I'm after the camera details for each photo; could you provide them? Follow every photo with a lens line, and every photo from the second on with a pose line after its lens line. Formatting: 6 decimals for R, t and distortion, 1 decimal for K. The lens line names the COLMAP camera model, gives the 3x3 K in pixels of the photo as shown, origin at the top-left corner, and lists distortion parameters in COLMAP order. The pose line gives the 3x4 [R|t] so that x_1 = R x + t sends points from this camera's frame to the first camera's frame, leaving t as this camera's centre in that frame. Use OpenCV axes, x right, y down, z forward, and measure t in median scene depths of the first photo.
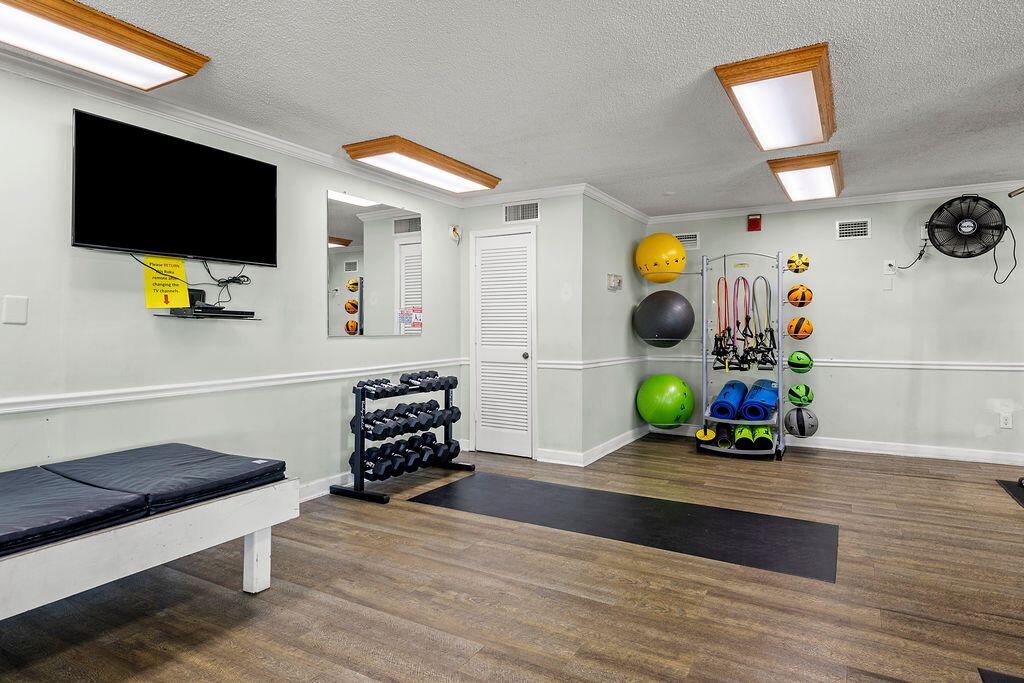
lens RADIAL K [[589.4, 0, 511.2], [0, 589.4, 318.8], [0, 0, 1]] dist [0.001953, 0.000590]
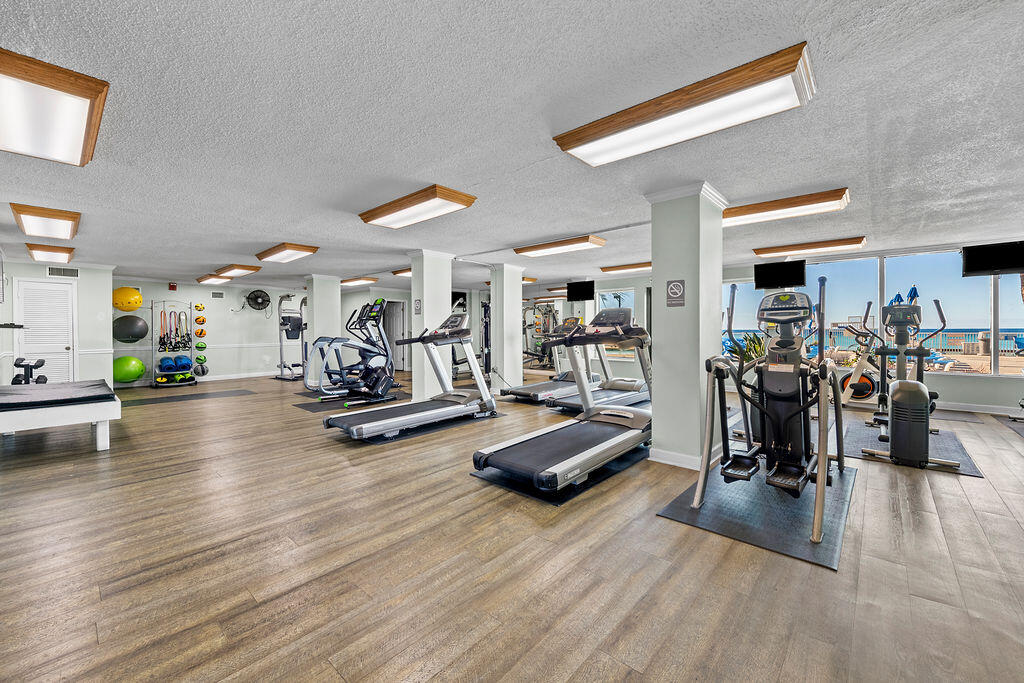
lens RADIAL K [[411.4, 0, 512.0], [0, 411.4, 341.5], [0, 0, 1]] dist [-0.000460, -0.000054]
pose [[0.199580, -0.025747, 0.979543, -0.960683], [-0.010210, 0.999546, 0.028353, -0.011342], [-0.979828, -0.015660, 0.199227, -0.651517]]
